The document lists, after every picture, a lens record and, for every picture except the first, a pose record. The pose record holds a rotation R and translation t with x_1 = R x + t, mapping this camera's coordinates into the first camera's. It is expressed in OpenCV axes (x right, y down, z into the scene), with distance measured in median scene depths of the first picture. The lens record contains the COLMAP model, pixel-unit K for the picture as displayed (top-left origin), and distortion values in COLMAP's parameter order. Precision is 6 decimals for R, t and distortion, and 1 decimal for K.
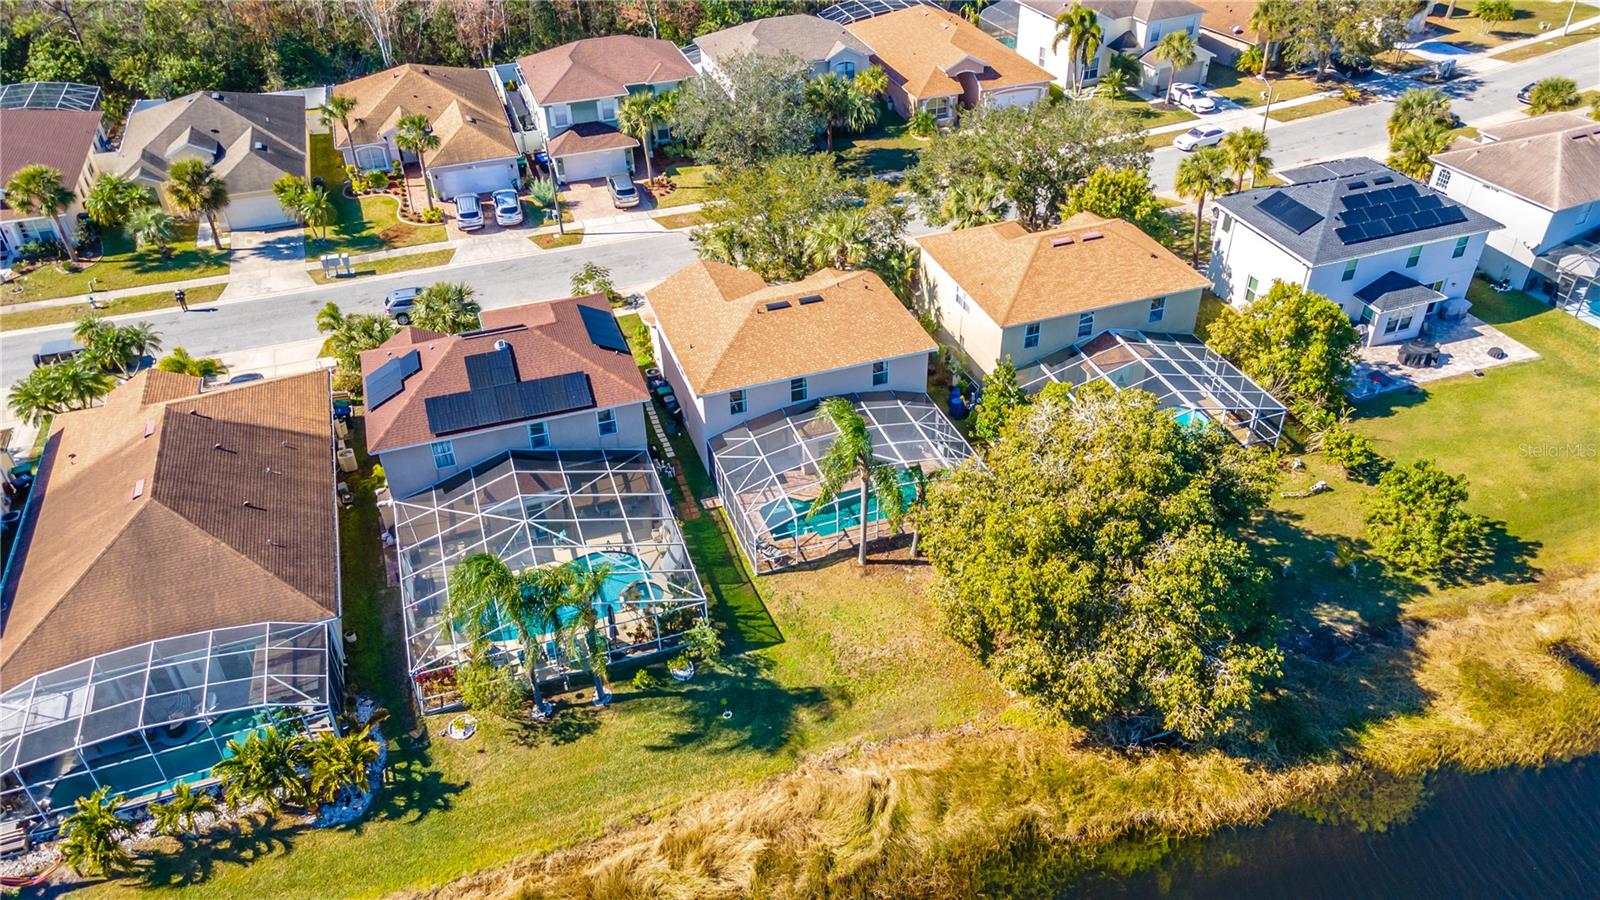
lens RADIAL K [[1161.1, 0, 795.1], [0, 1161.1, 447.2], [0, 0, 1]] dist [0.030927, 0.030922]
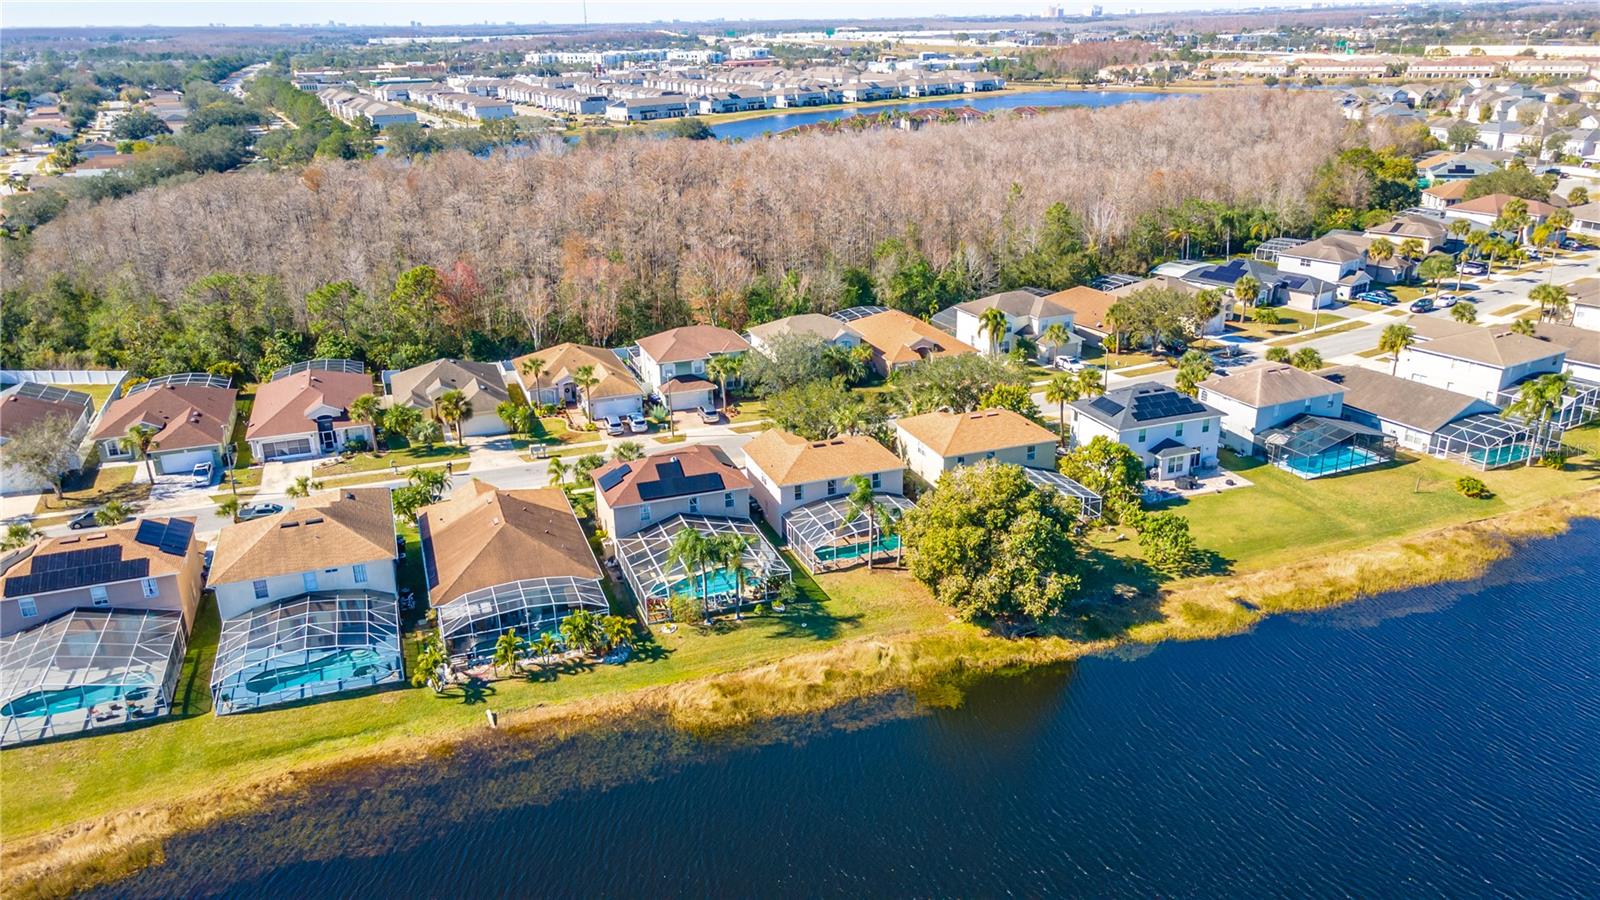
lens RADIAL K [[1161.1, 0, 789.5], [0, 1161.1, 450.7], [0, 0, 1]] dist [0.030927, 0.030922]
pose [[0.999918, -0.004691, 0.011949, -0.079067], [0.007758, 0.962439, -0.271386, 0.360611], [-0.010227, 0.271456, 0.962396, -0.707480]]
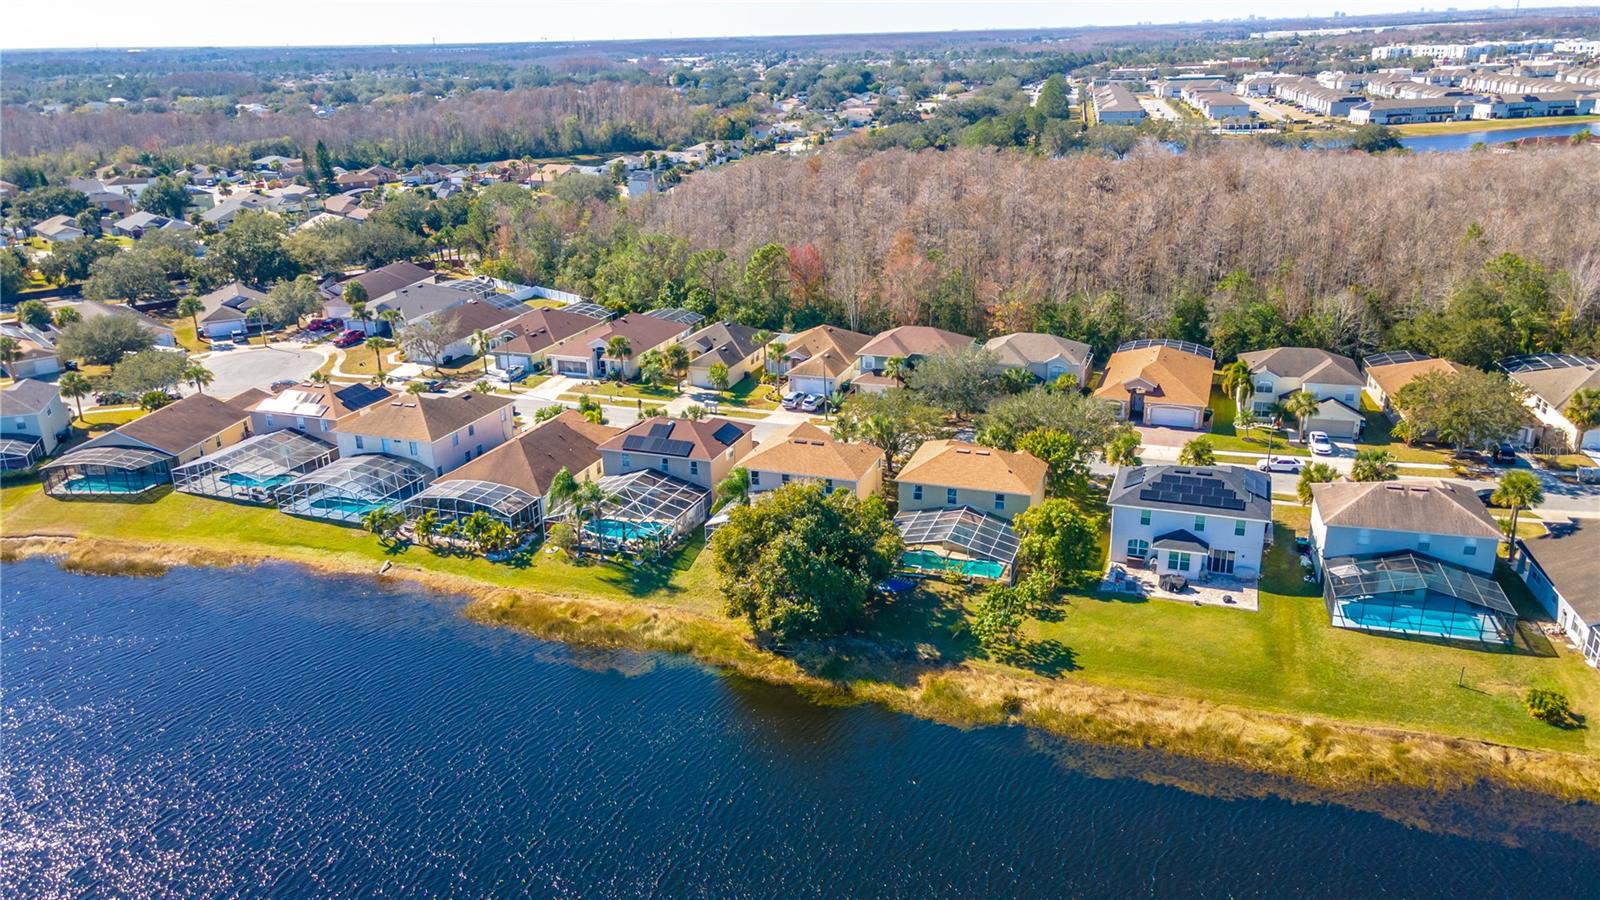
lens RADIAL K [[1161.1, 0, 800.0], [0, 1161.1, 458.8], [0, 0, 1]] dist [0.030927, 0.030922]
pose [[0.771215, 0.217940, -0.598106, 1.074992], [-0.366524, 0.920224, -0.137291, 0.157359], [0.520469, 0.325101, 0.789570, -0.466949]]
